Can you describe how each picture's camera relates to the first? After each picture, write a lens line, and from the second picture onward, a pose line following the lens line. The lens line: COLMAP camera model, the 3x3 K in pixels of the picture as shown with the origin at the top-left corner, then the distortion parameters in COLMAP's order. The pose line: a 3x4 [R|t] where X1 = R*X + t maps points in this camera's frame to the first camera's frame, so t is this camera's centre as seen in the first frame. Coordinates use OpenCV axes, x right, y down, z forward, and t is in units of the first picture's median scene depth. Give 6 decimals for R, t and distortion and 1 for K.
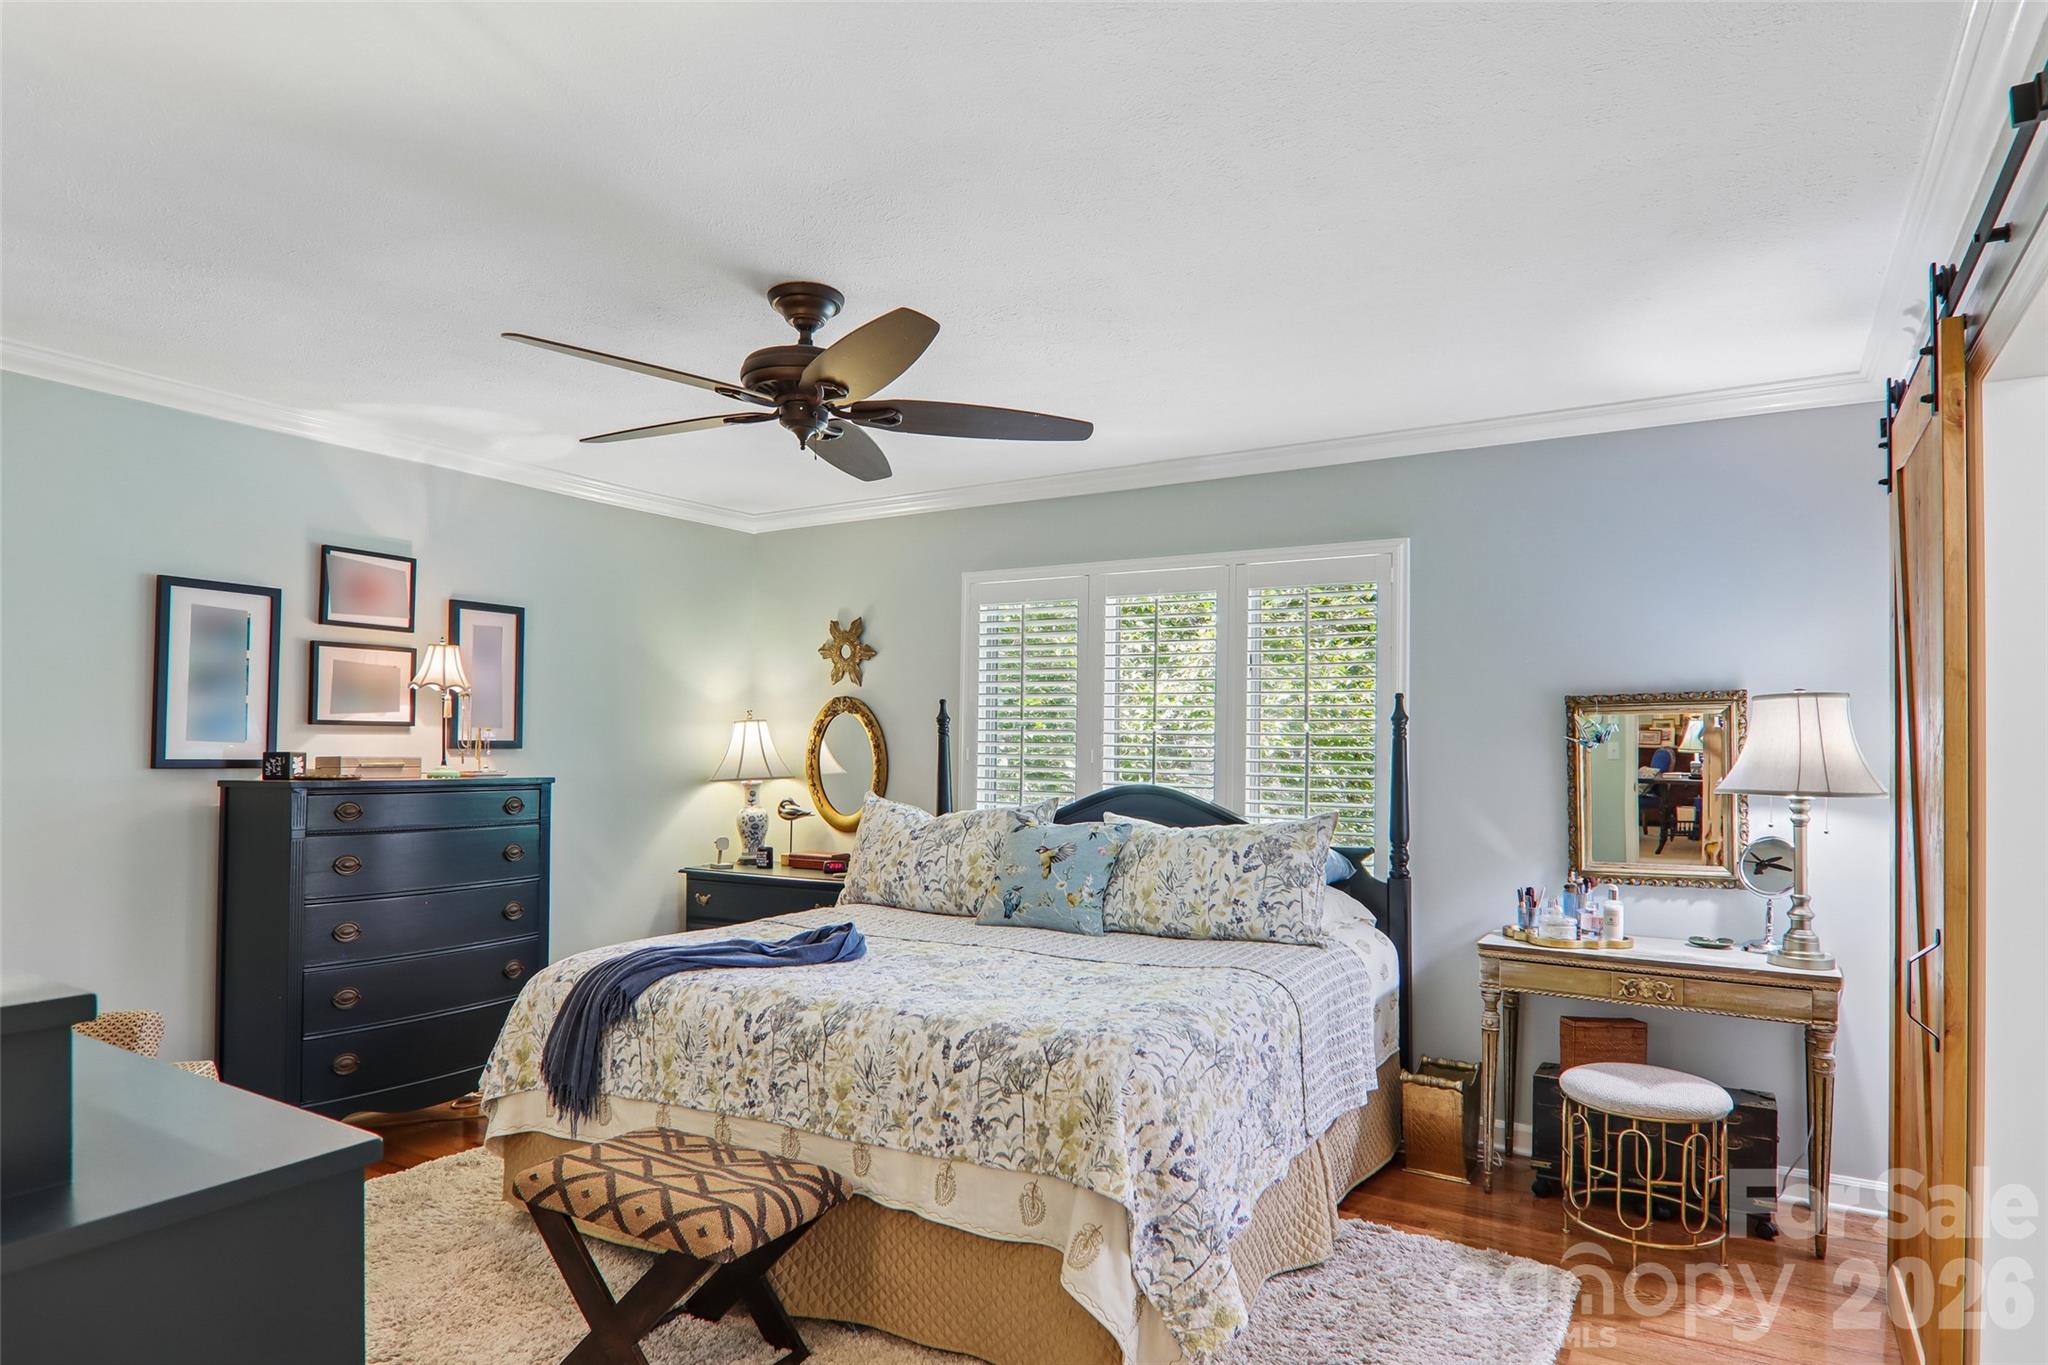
lens RADIAL K [[1166.6, 0, 1024.6], [0, 1166.6, 717.8], [0, 0, 1]] dist [-0.001625, -0.000478]
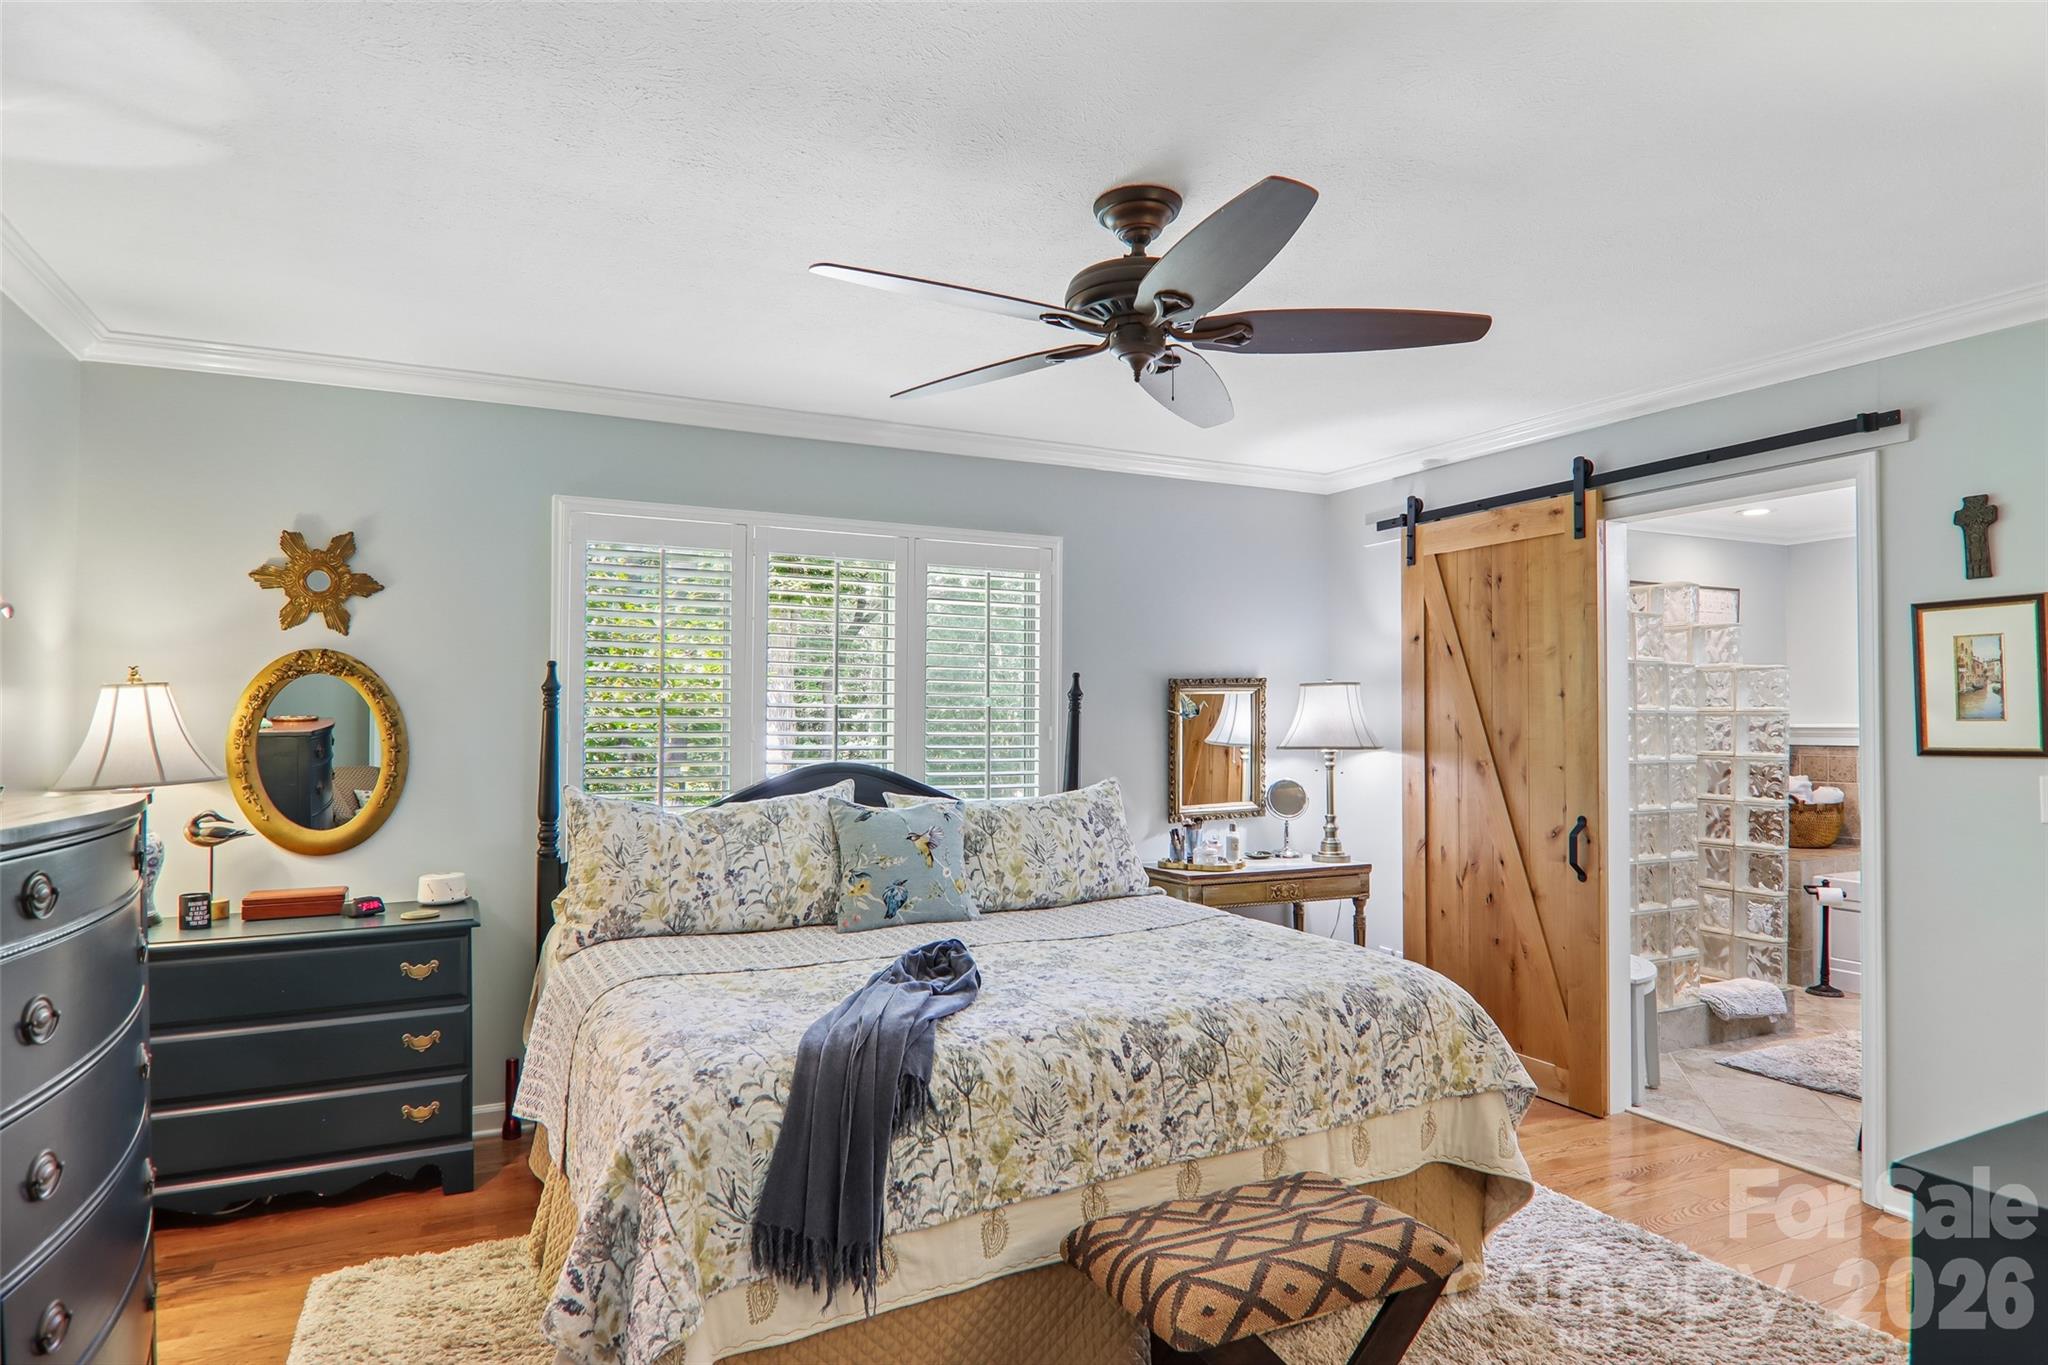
lens RADIAL K [[1159.3, 0, 1029.4], [0, 1159.3, 701.5], [0, 0, 1]] dist [0.005963, -0.020593]
pose [[0.537178, 0.003313, 0.843463, -0.854313], [-0.015105, 0.999870, 0.005692, 0.002218], [-0.843334, -0.015798, 0.537158, 0.543779]]
